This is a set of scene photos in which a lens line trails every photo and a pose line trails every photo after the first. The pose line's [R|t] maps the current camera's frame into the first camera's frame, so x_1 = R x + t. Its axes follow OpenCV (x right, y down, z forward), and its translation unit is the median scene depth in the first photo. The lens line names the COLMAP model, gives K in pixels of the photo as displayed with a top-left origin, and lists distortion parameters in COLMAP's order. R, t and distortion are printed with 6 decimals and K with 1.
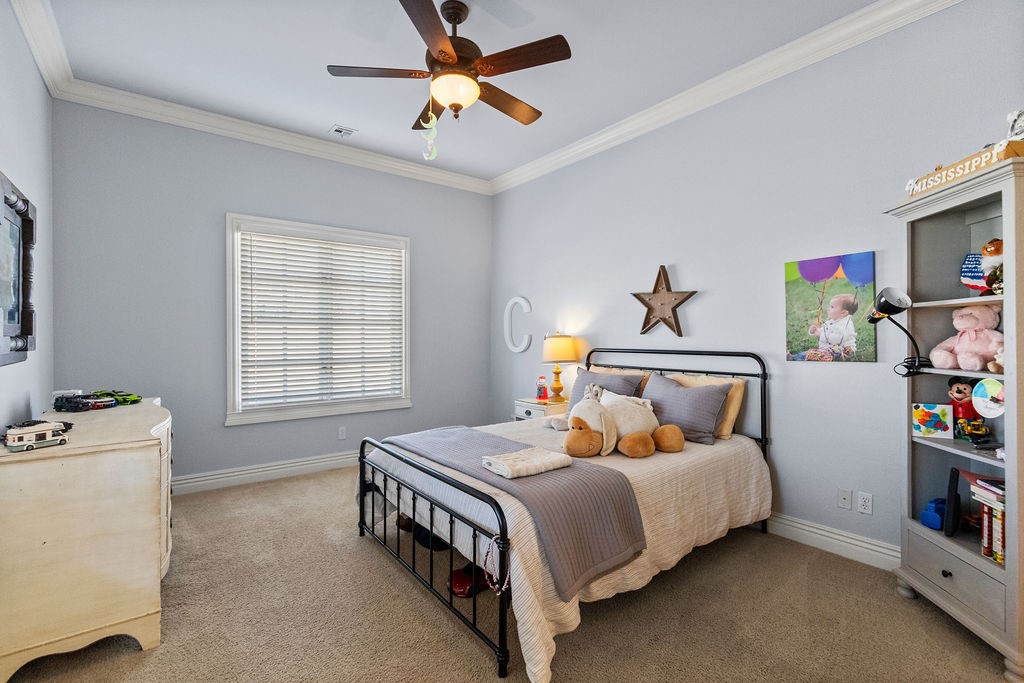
lens RADIAL K [[471.8, 0, 513.1], [0, 471.8, 336.7], [0, 0, 1]] dist [0.010300, -0.002180]
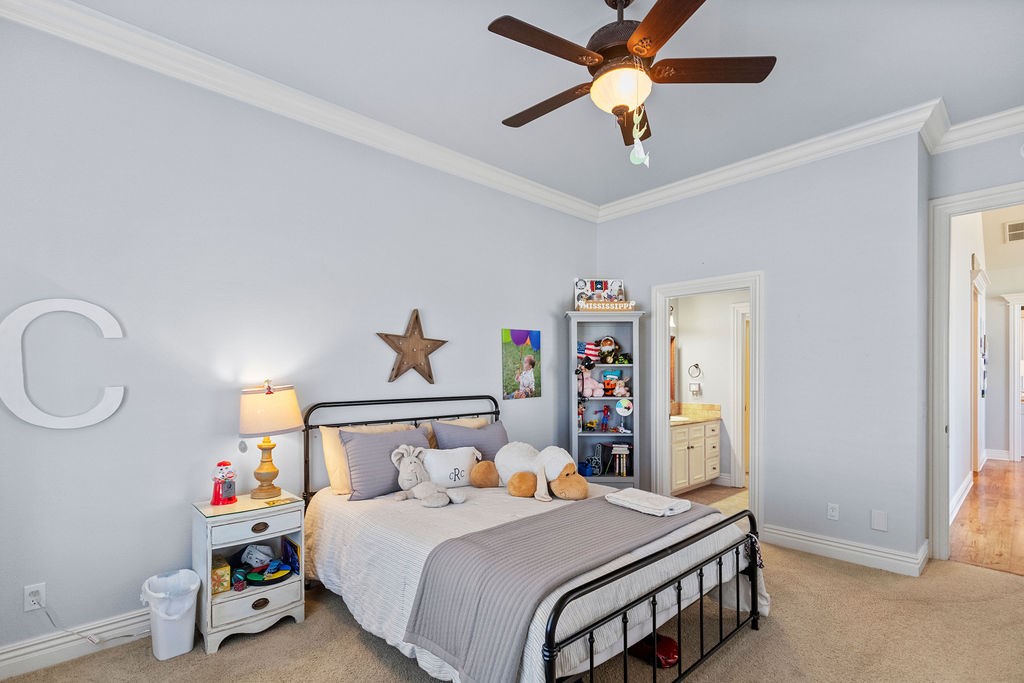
lens RADIAL K [[471.8, 0, 517.0], [0, 471.8, 373.7], [0, 0, 1]] dist [0.010300, -0.002180]
pose [[-0.106054, -0.001008, 0.994360, -0.772778], [0.001494, 0.999998, 0.001173, -0.025965], [-0.994359, 0.001610, -0.106052, 1.077852]]
